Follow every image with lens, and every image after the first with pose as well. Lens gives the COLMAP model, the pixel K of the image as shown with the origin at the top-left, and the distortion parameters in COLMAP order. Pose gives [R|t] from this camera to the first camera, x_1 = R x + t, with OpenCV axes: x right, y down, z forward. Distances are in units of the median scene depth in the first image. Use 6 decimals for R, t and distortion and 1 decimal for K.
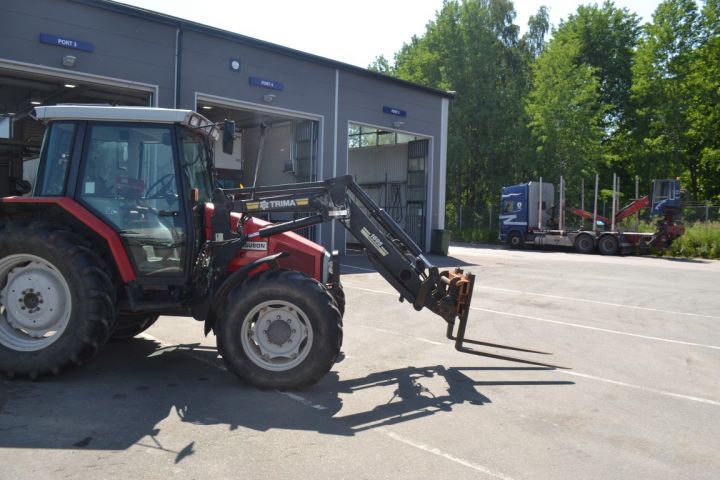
lens RADIAL K [[574.1, 0, 355.5], [0, 574.1, 239.3], [0, 0, 1]] dist [-0.084107, 0.015423]
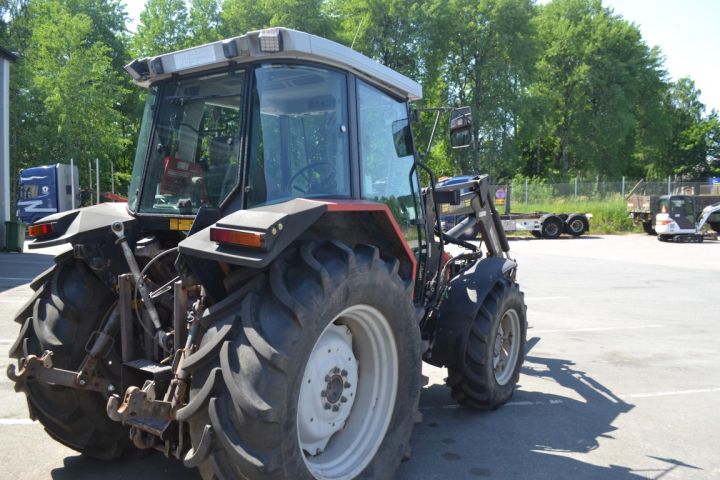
lens RADIAL K [[574.1, 0, 355.5], [0, 574.1, 239.3], [0, 0, 1]] dist [-0.084107, 0.015423]
pose [[0.572229, -0.066055, 0.817429, -0.156488], [0.039251, 0.997815, 0.053154, -0.009912], [-0.819154, 0.001669, 0.573571, 0.102548]]
